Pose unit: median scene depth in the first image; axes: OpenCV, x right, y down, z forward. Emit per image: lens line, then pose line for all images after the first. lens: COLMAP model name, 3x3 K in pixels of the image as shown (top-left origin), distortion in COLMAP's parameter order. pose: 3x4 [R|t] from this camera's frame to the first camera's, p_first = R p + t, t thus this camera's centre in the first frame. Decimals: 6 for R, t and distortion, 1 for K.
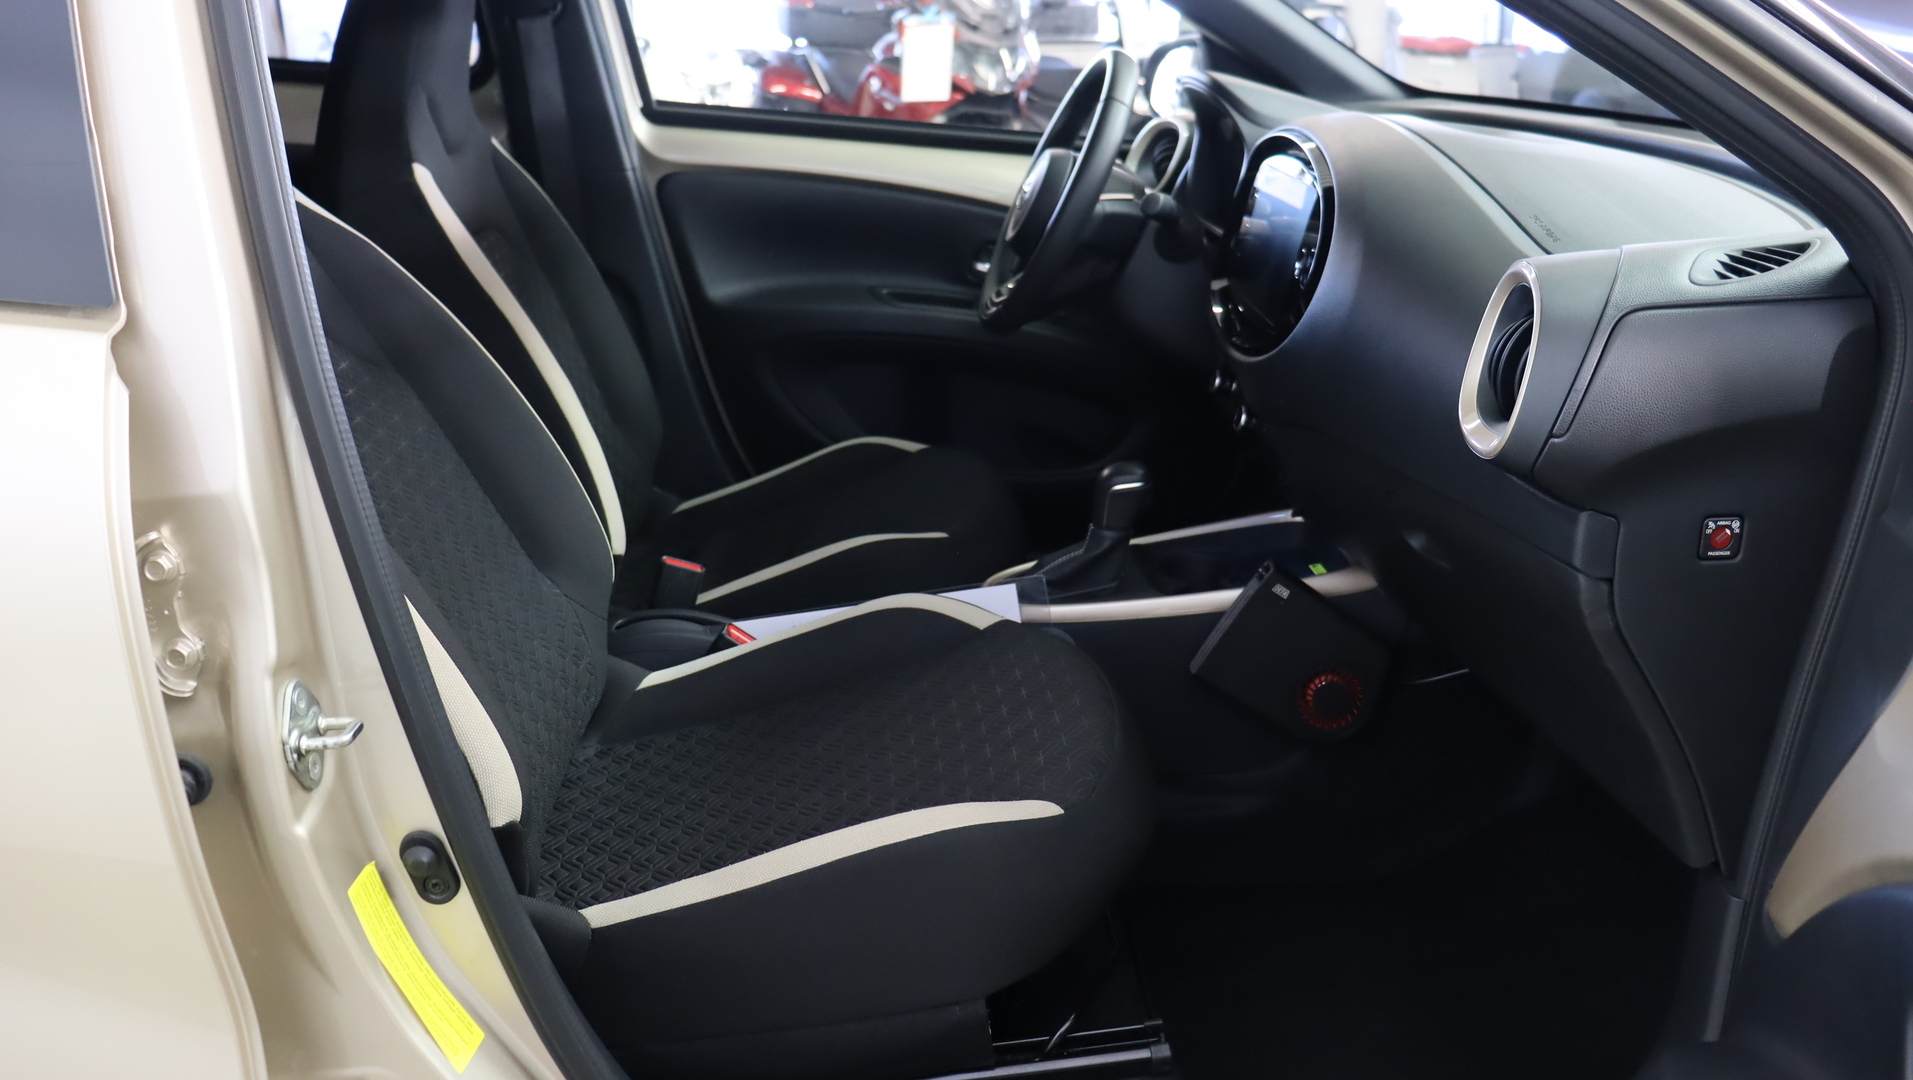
lens RADIAL K [[1562.0, 0, 957.9], [0, 1562.0, 505.8], [0, 0, 1]] dist [-0.187834, 0.146898]
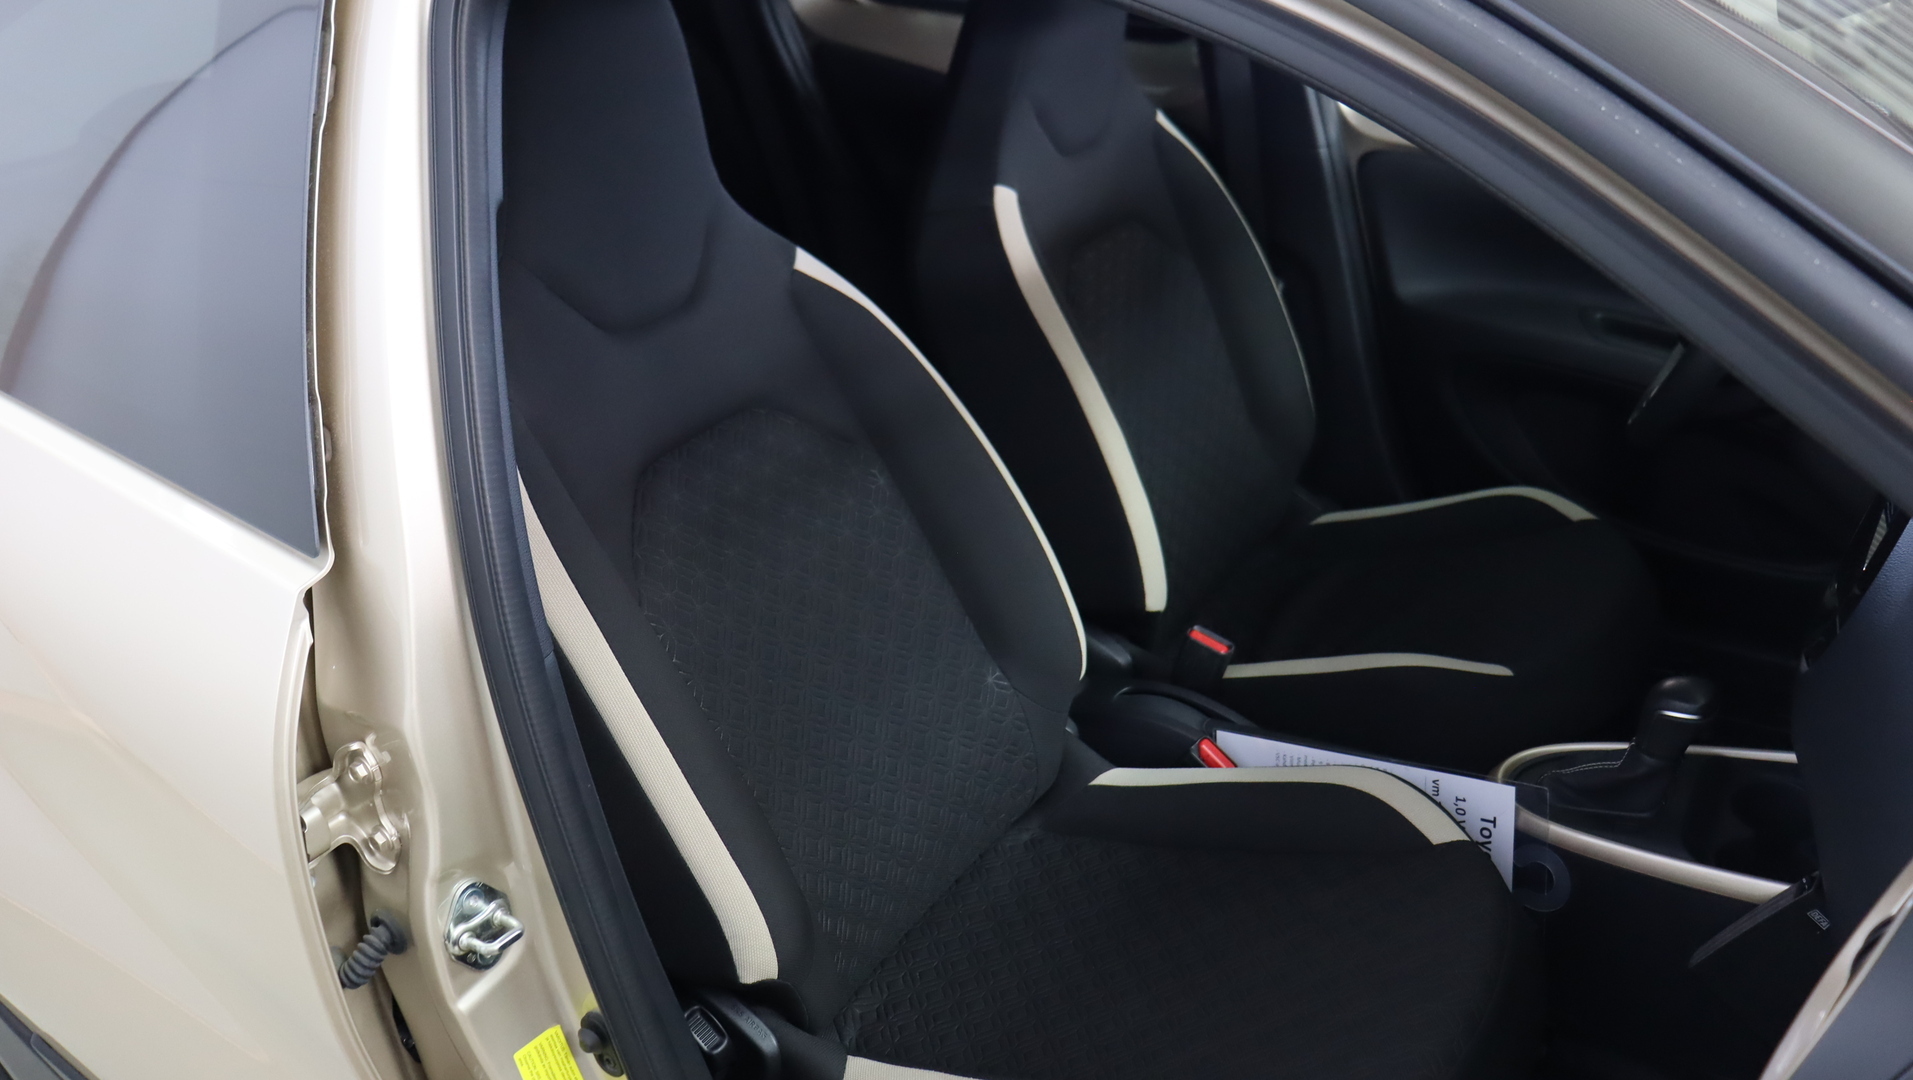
lens RADIAL K [[1562.0, 0, 957.9], [0, 1562.0, 505.8], [0, 0, 1]] dist [-0.187834, 0.146898]
pose [[0.802517, 0.218573, -0.555151, 0.221363], [-0.127322, 0.971785, 0.198554, -0.226904], [0.582885, -0.088660, 0.807703, 0.175251]]
